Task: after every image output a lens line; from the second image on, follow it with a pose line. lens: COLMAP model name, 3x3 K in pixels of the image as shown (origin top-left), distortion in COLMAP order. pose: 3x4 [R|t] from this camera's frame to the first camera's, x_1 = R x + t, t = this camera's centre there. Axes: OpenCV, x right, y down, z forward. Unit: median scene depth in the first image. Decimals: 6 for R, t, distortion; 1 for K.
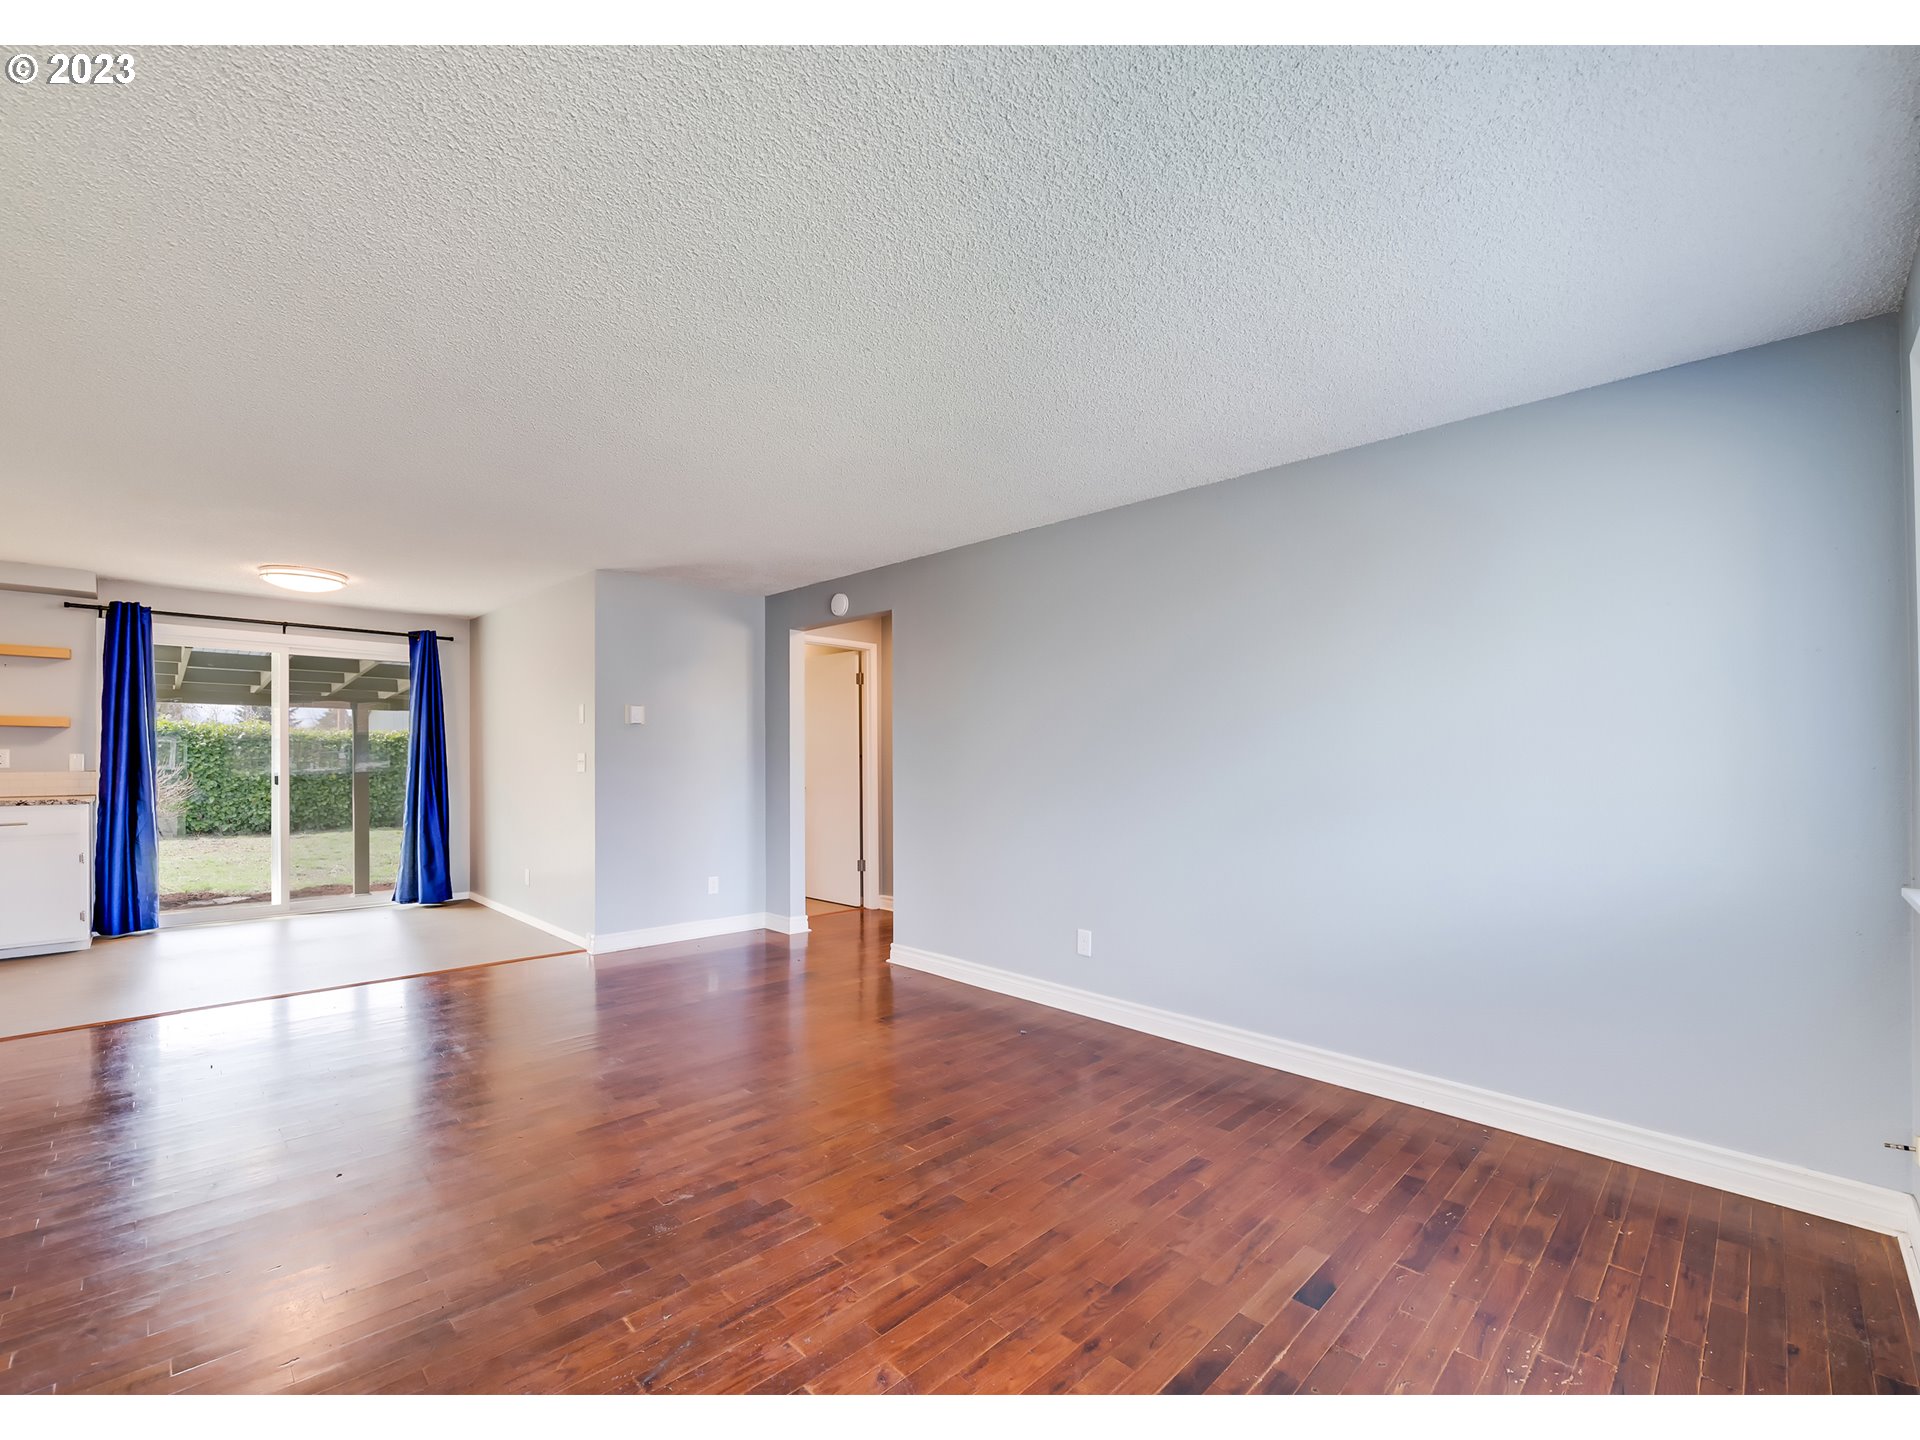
lens RADIAL K [[823.8, 0, 901.5], [0, 823.8, 804.0], [0, 0, 1]] dist [-0.004555, -0.000120]
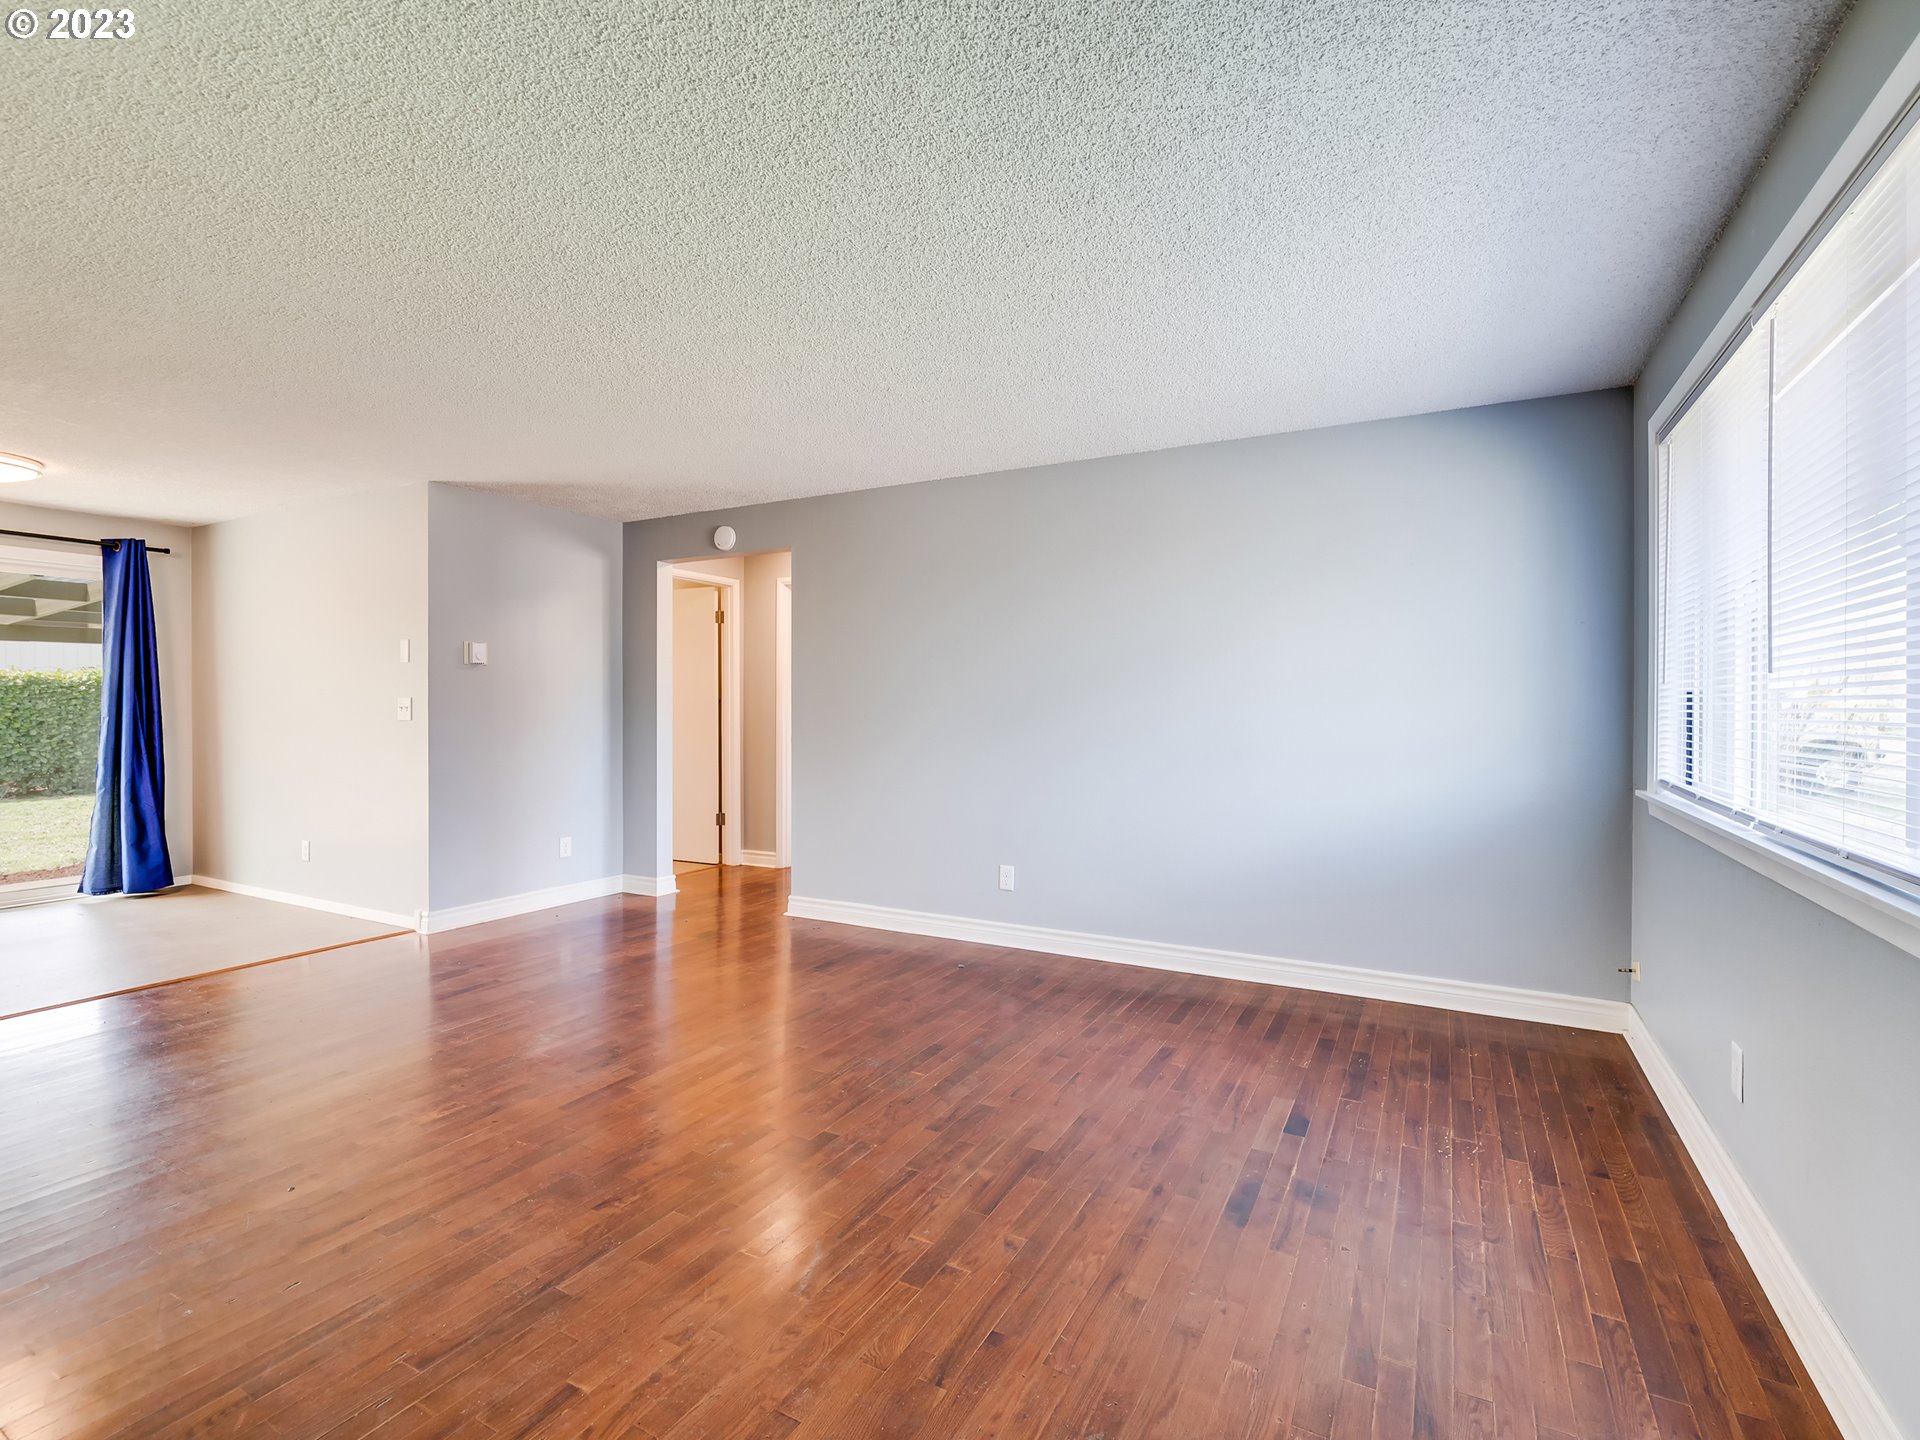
lens RADIAL K [[898.6, 0, 952.5], [0, 898.6, 757.0], [0, 0, 1]] dist [-0.001136, -0.000070]
pose [[0.949310, -0.021809, 0.313583, -0.146075], [0.020725, 0.999762, 0.006790, 0.004442], [-0.313656, 0.000054, 0.949537, -0.047858]]
